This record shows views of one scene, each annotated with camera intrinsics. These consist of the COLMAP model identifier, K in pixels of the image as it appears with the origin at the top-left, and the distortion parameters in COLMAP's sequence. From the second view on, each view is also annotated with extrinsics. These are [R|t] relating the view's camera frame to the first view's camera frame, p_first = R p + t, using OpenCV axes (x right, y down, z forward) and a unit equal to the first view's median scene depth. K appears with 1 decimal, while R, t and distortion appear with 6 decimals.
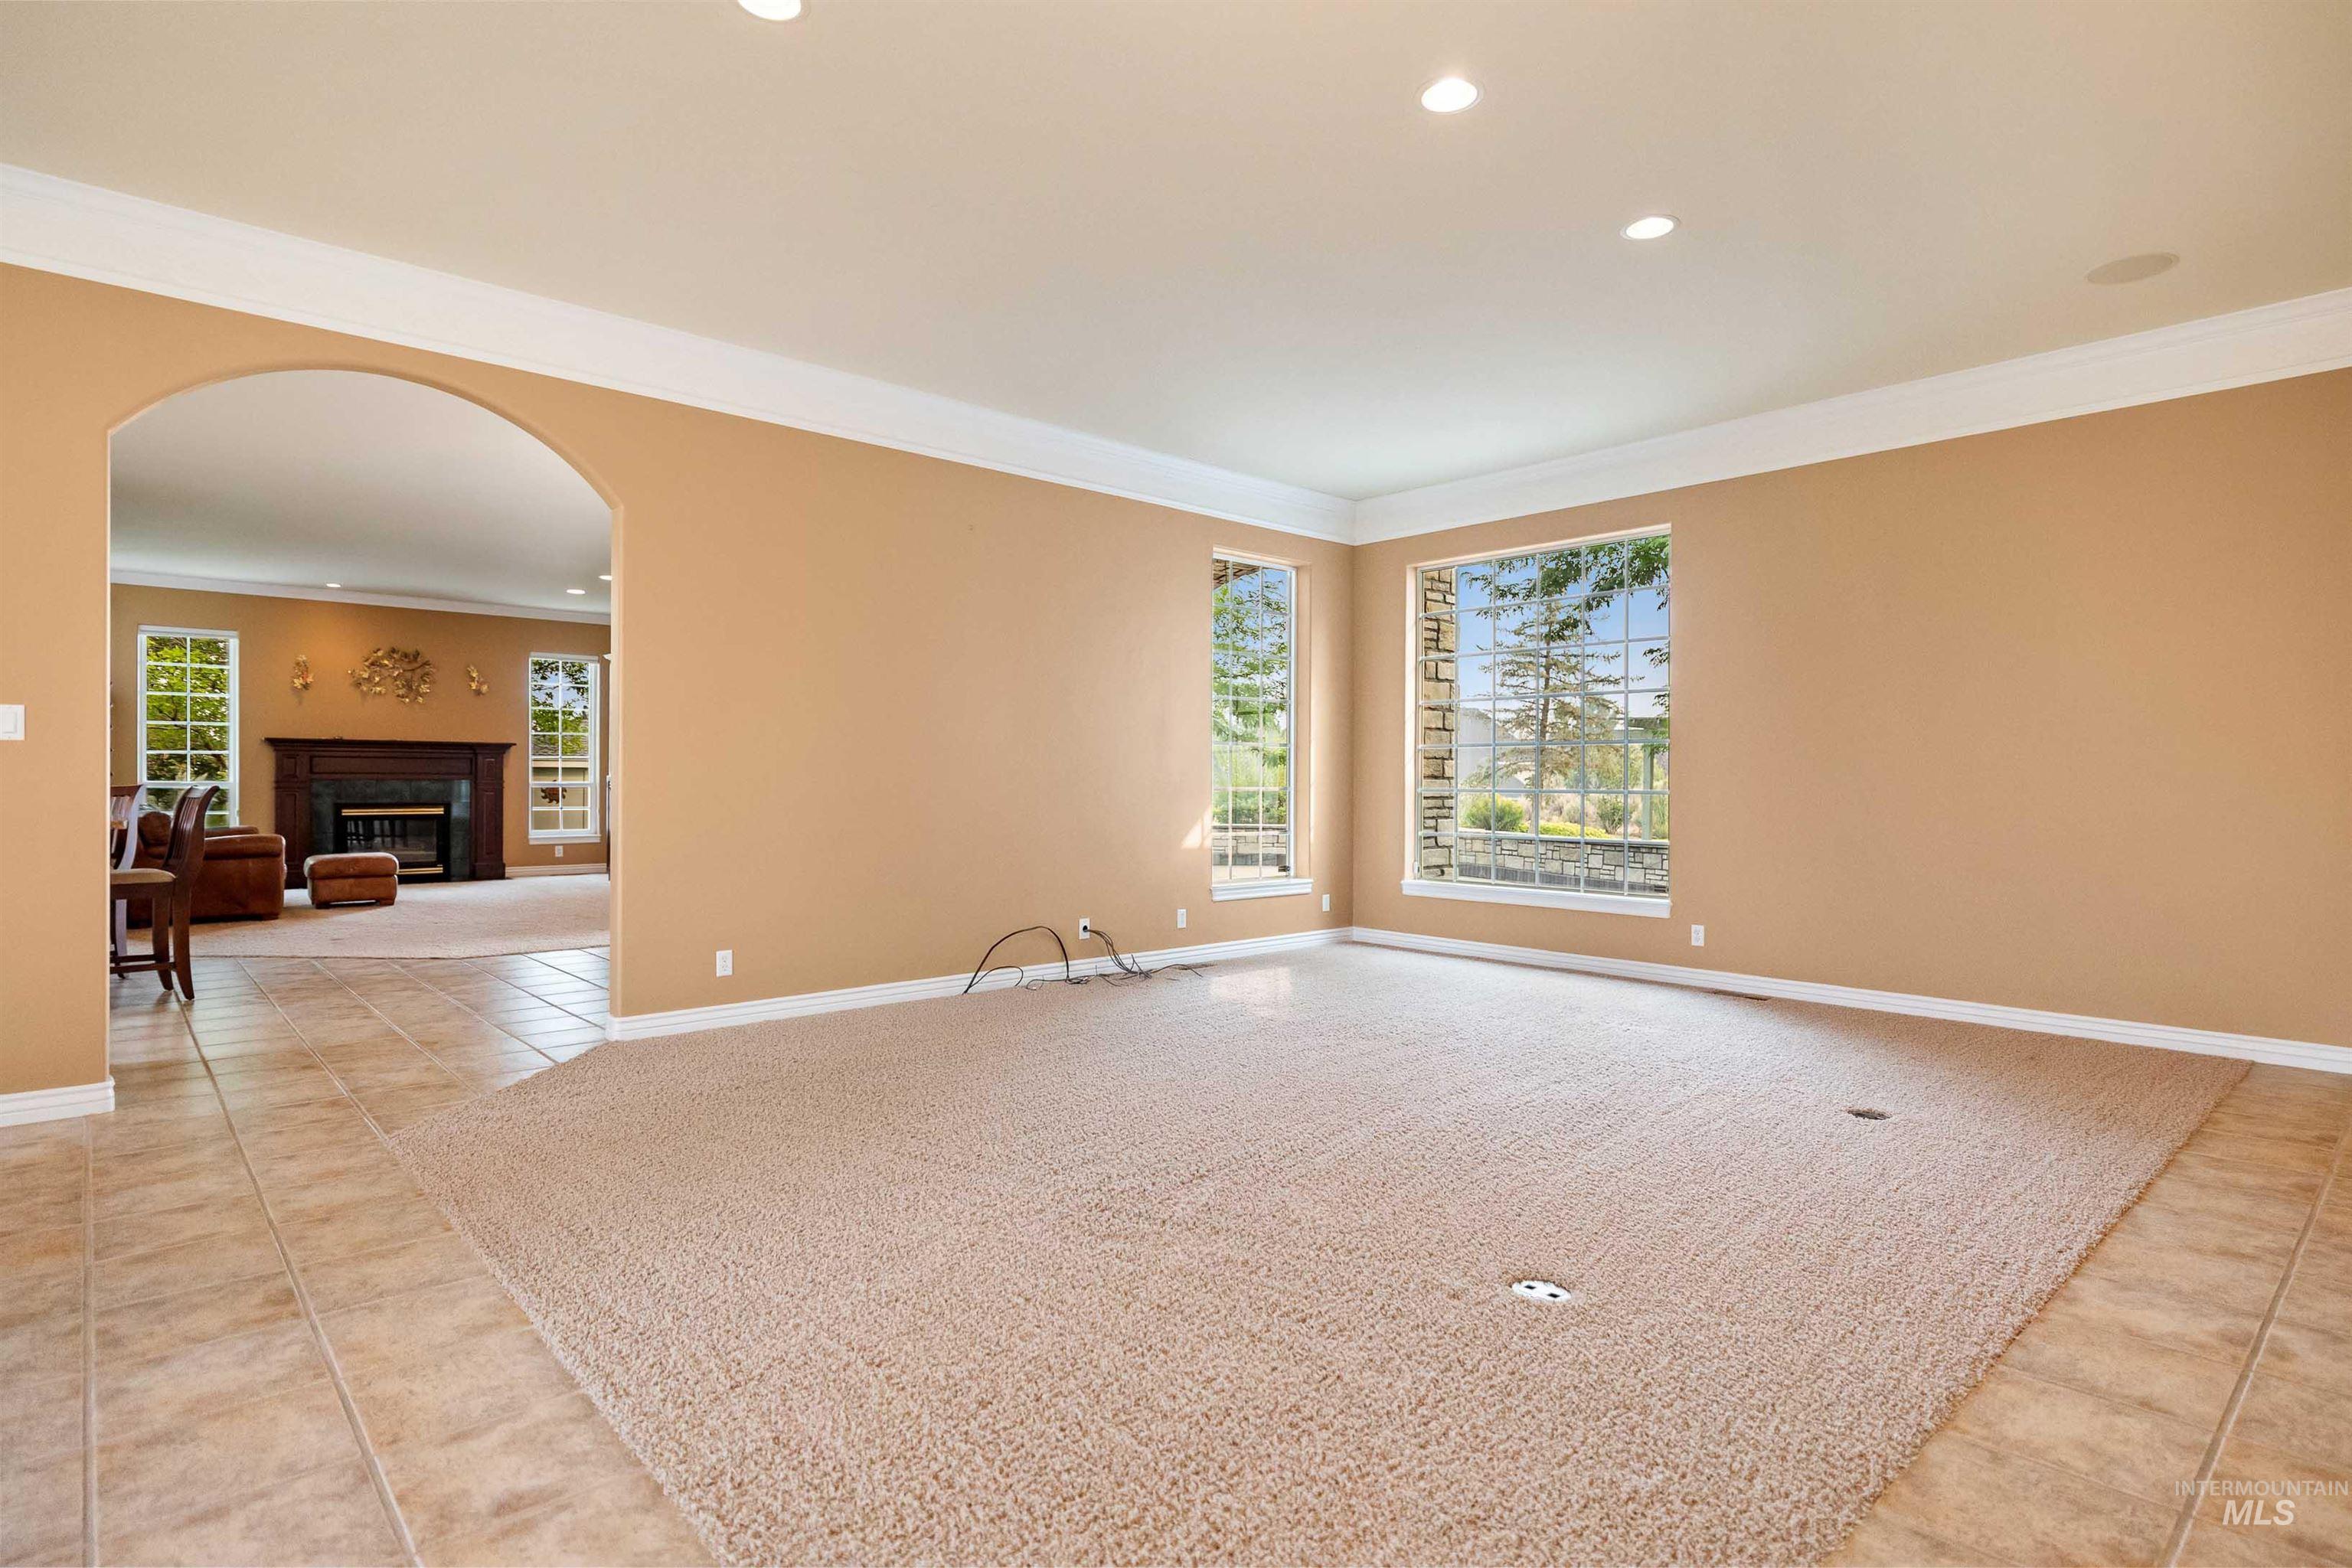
lens RADIAL K [[1200.3, 0, 1172.0], [0, 1200.3, 775.9], [0, 0, 1]] dist [0.000370, 0.000805]
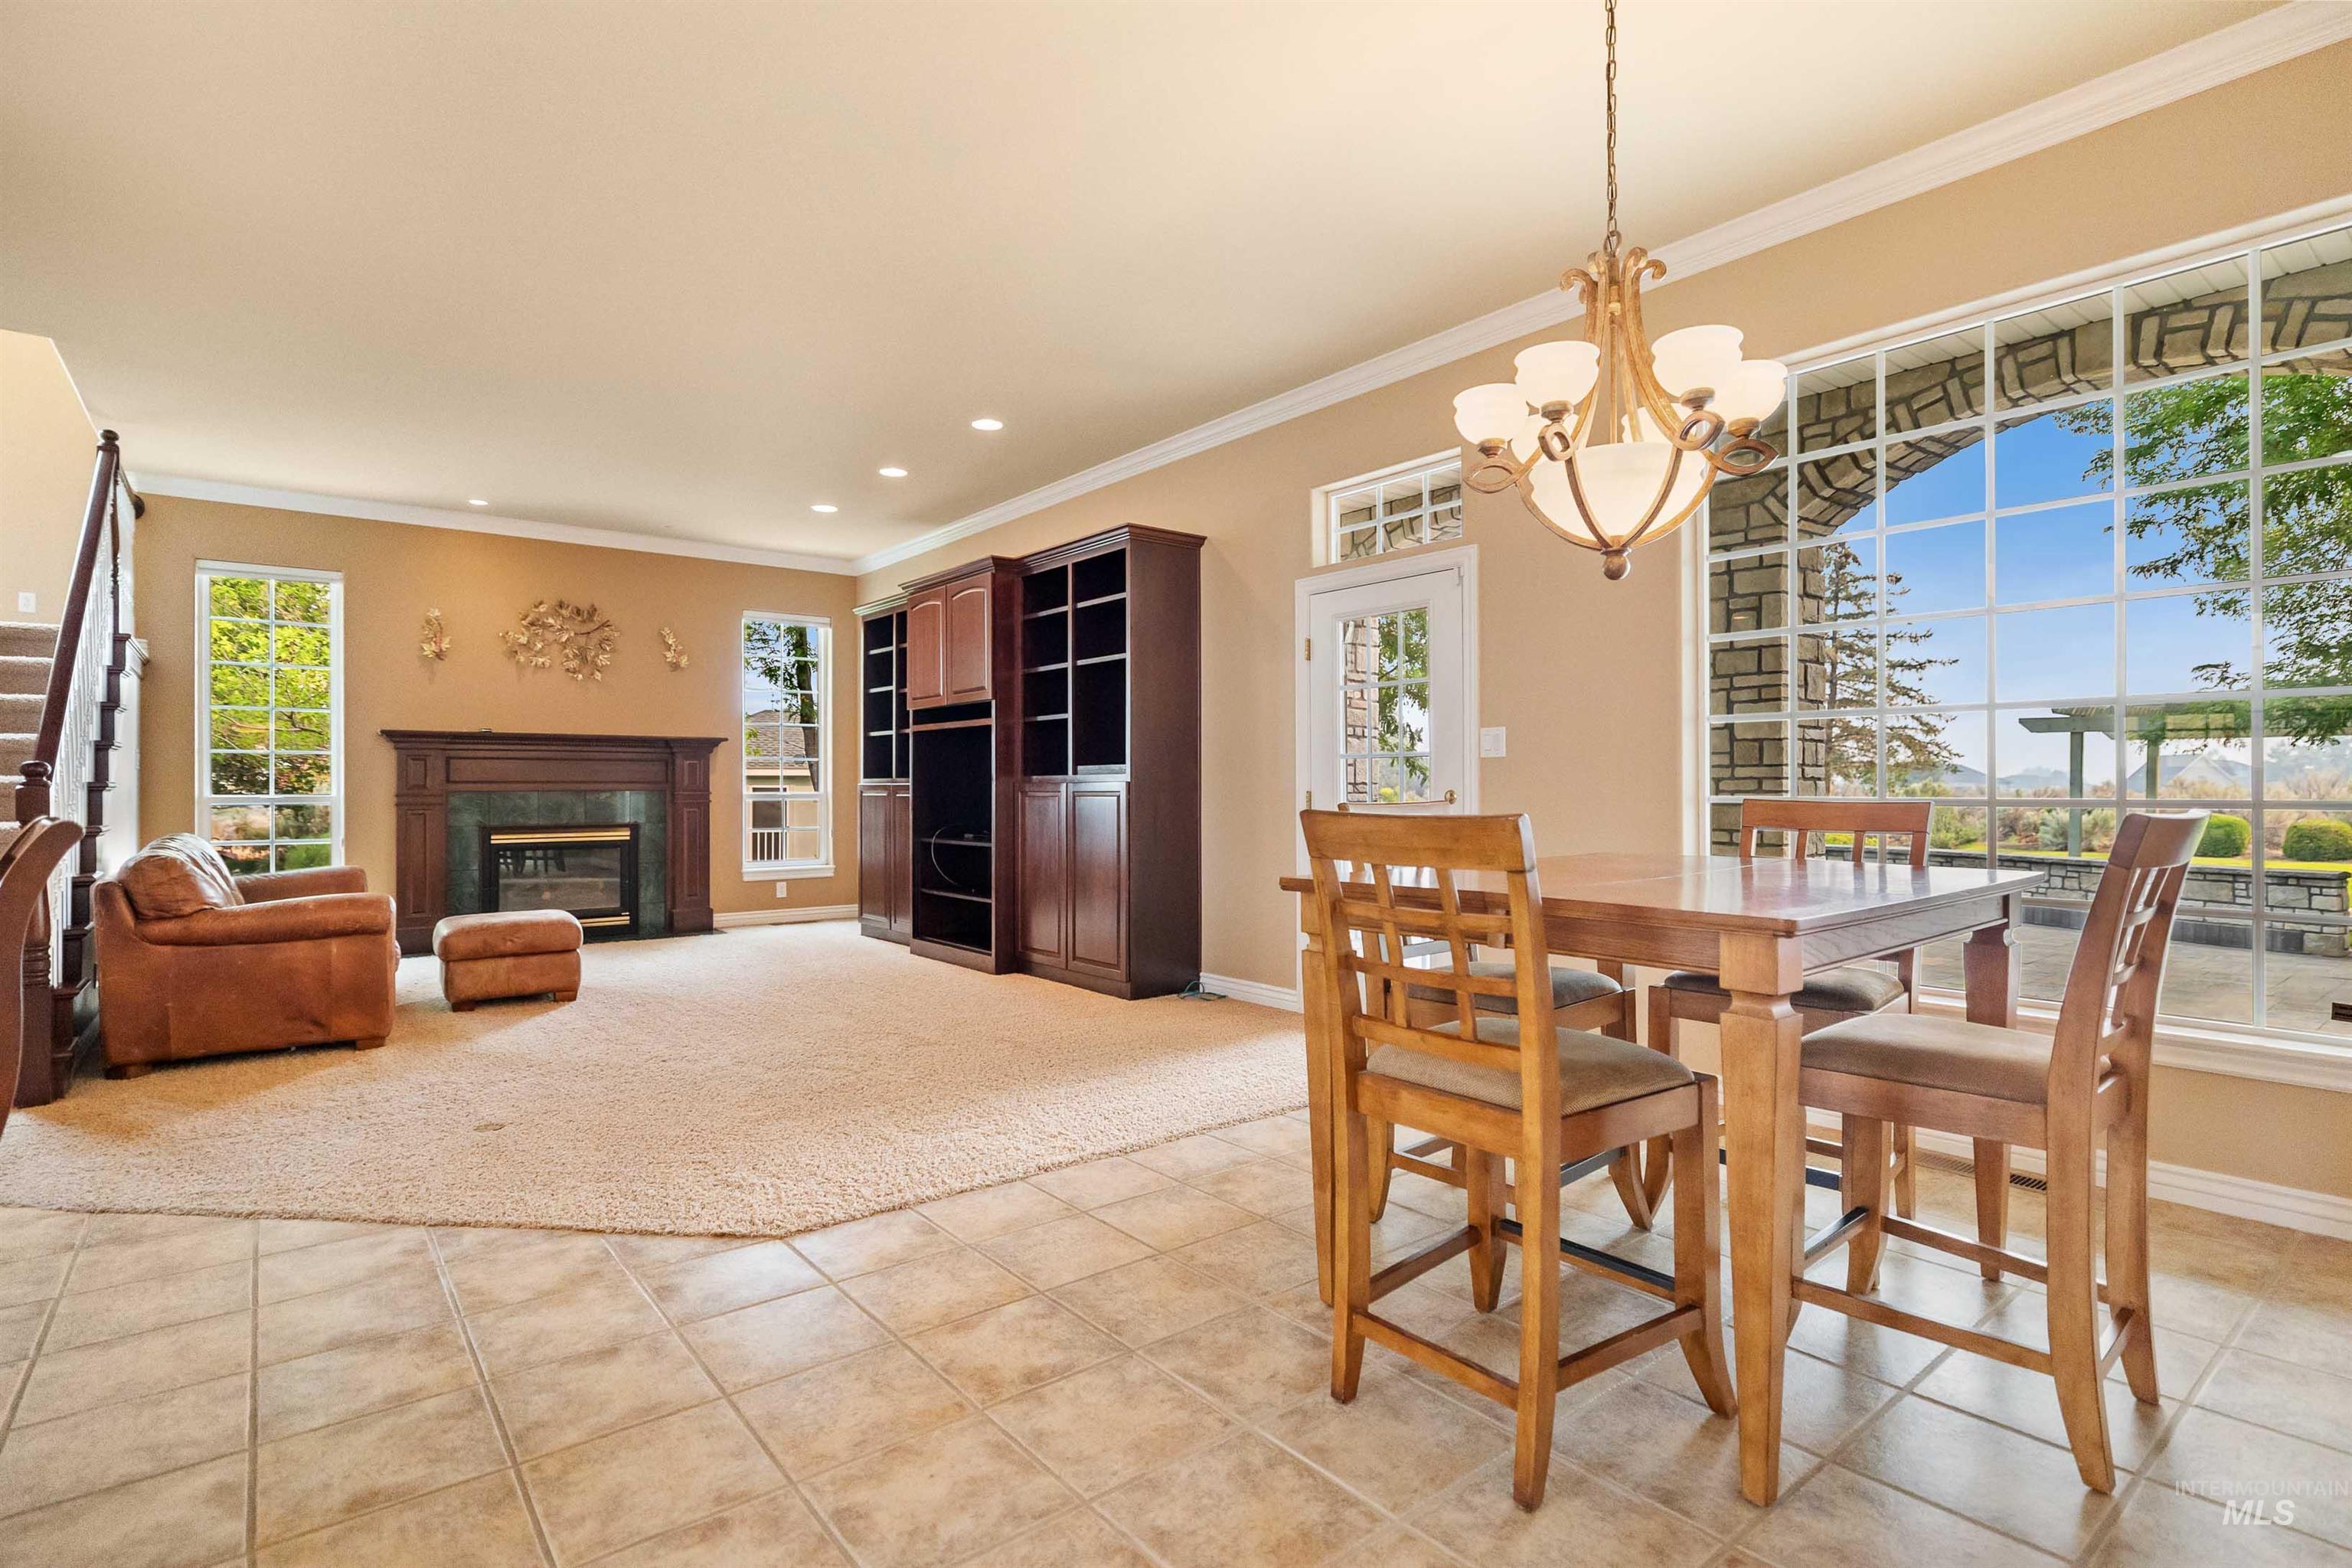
lens RADIAL K [[1126.0, 0, 1172.4], [0, 1126.0, 780.2], [0, 0, 1]] dist [-0.003156, 0.000376]
pose [[0.998456, -0.005198, -0.055312, -0.261188], [0.005038, 0.999983, -0.003024, 0.000712], [0.055326, 0.002740, 0.998465, 0.372023]]
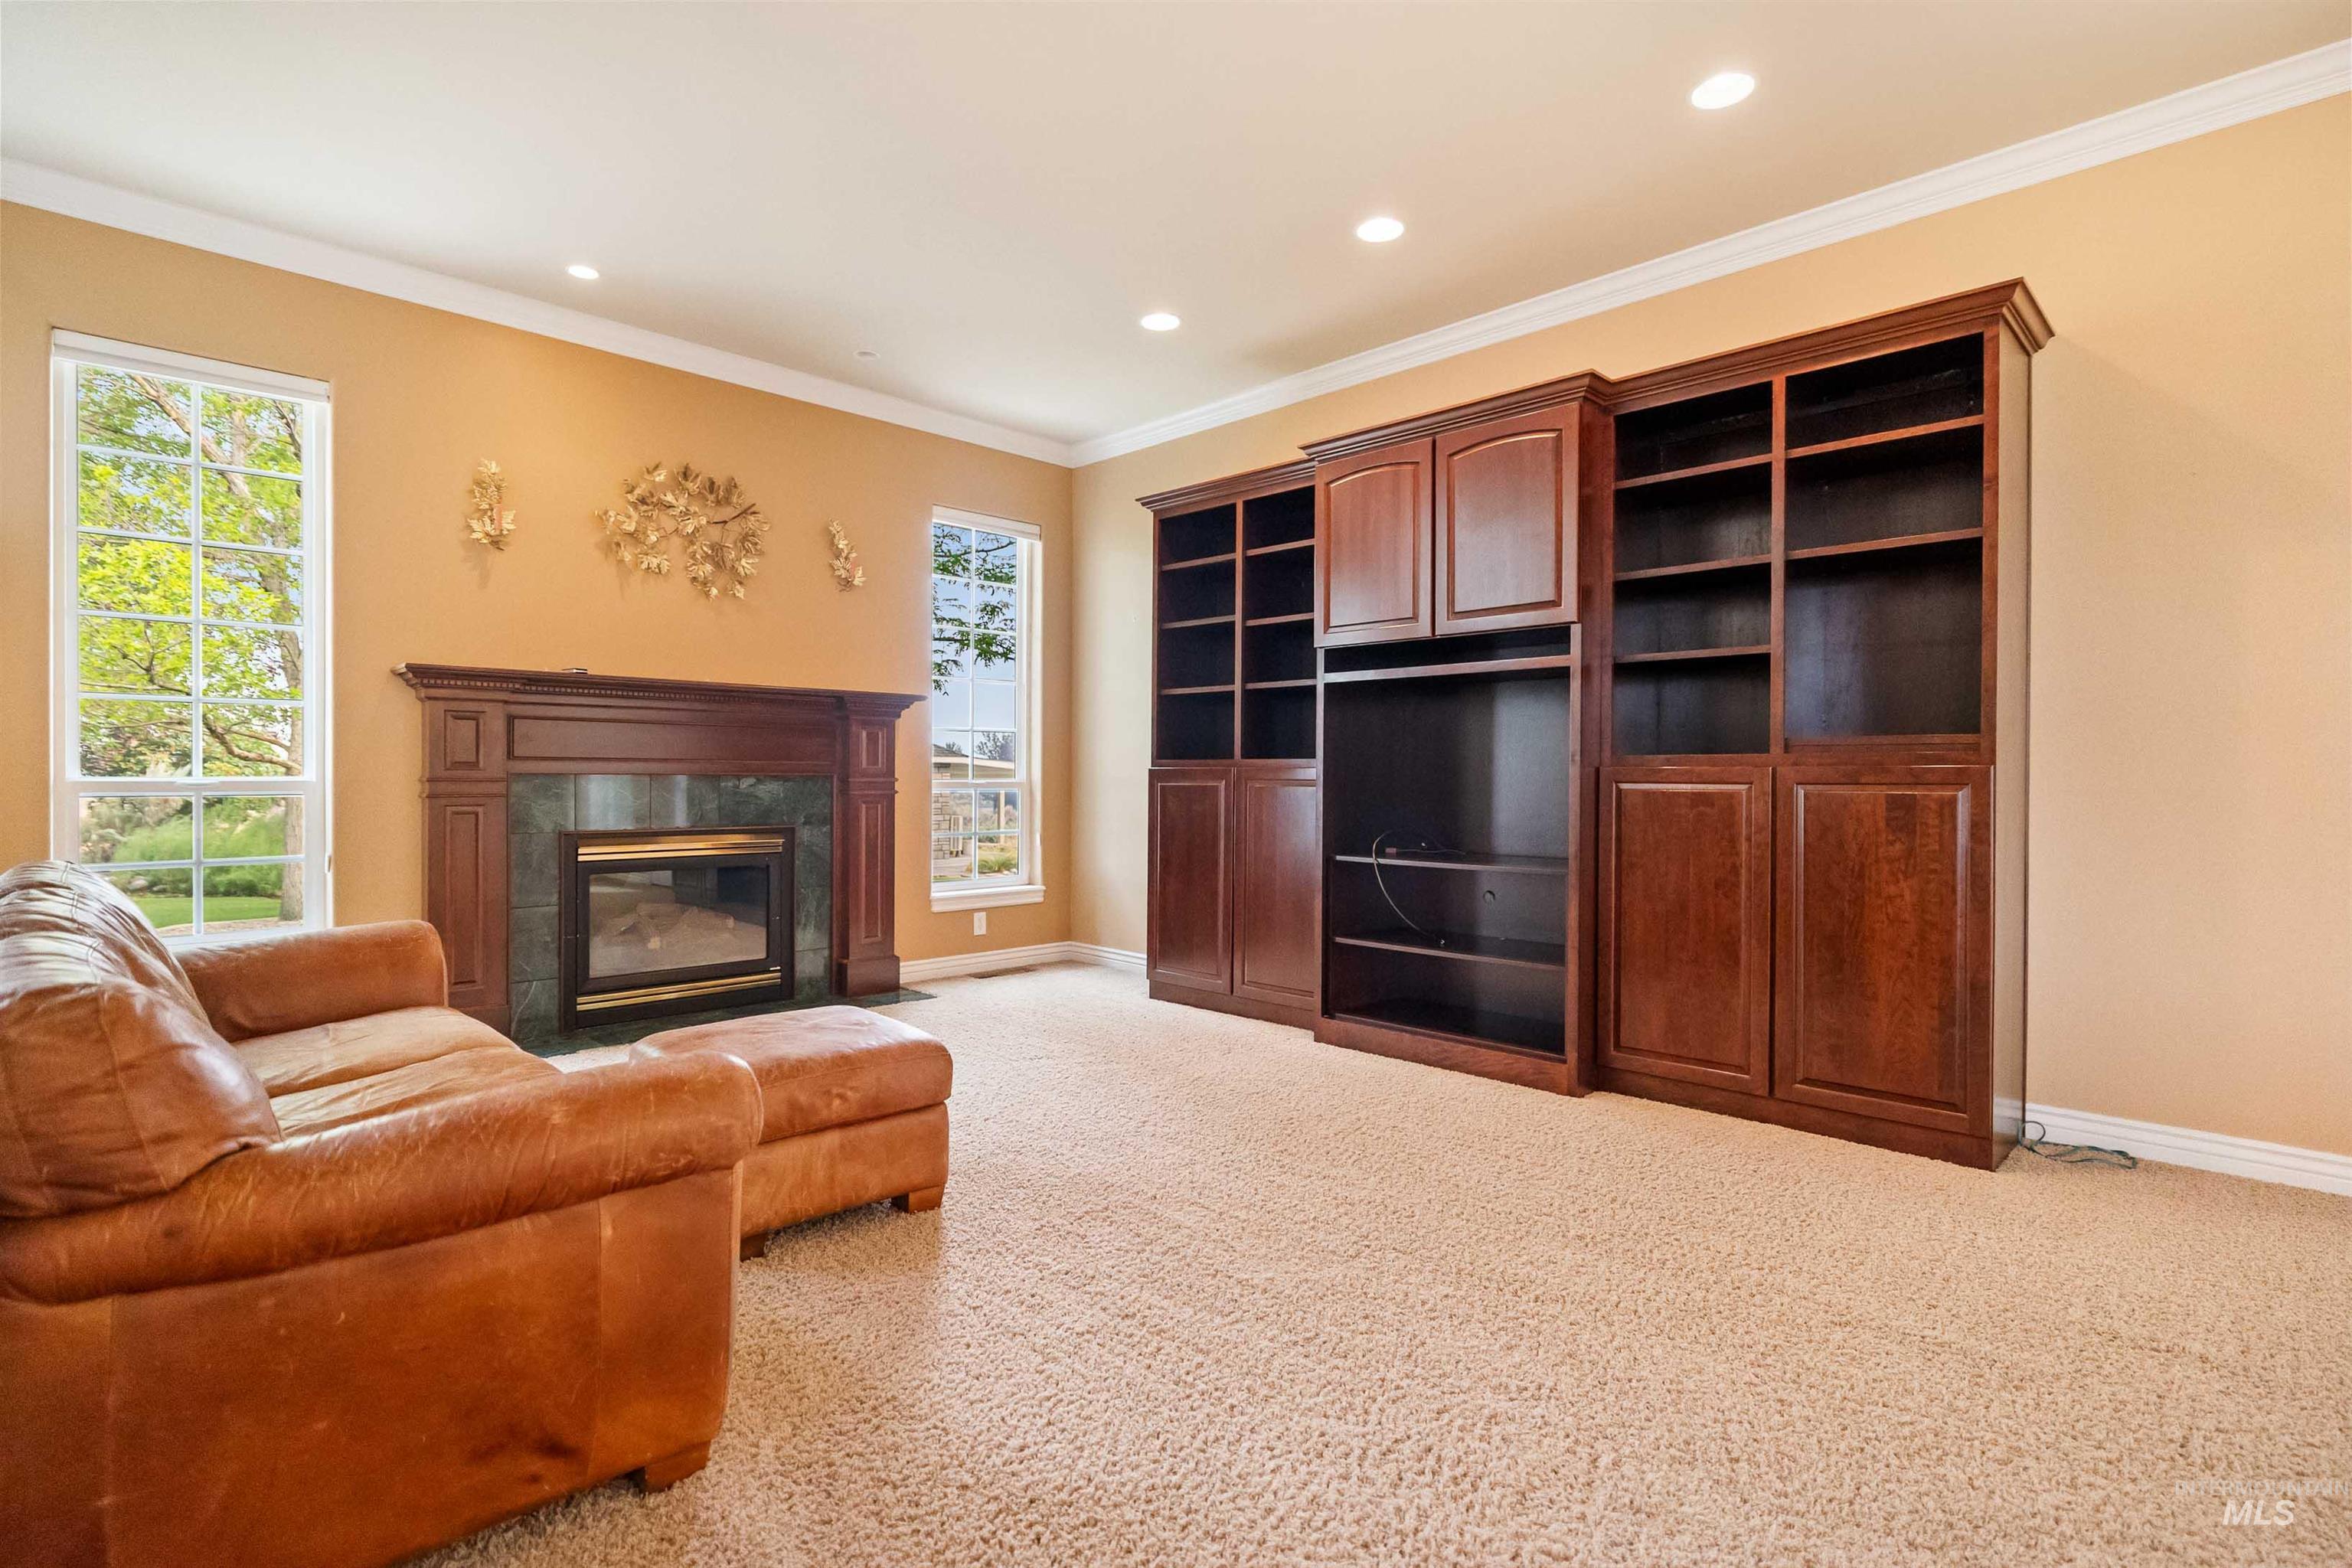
lens RADIAL K [[1126.0, 0, 1182.2], [0, 1126.0, 778.3], [0, 0, 1]] dist [-0.003156, 0.000376]
pose [[0.998617, 0.002928, 0.052491, -0.493889], [-0.003155, 0.999986, 0.004240, 0.002212], [-0.052478, -0.004400, 0.998612, 0.591264]]
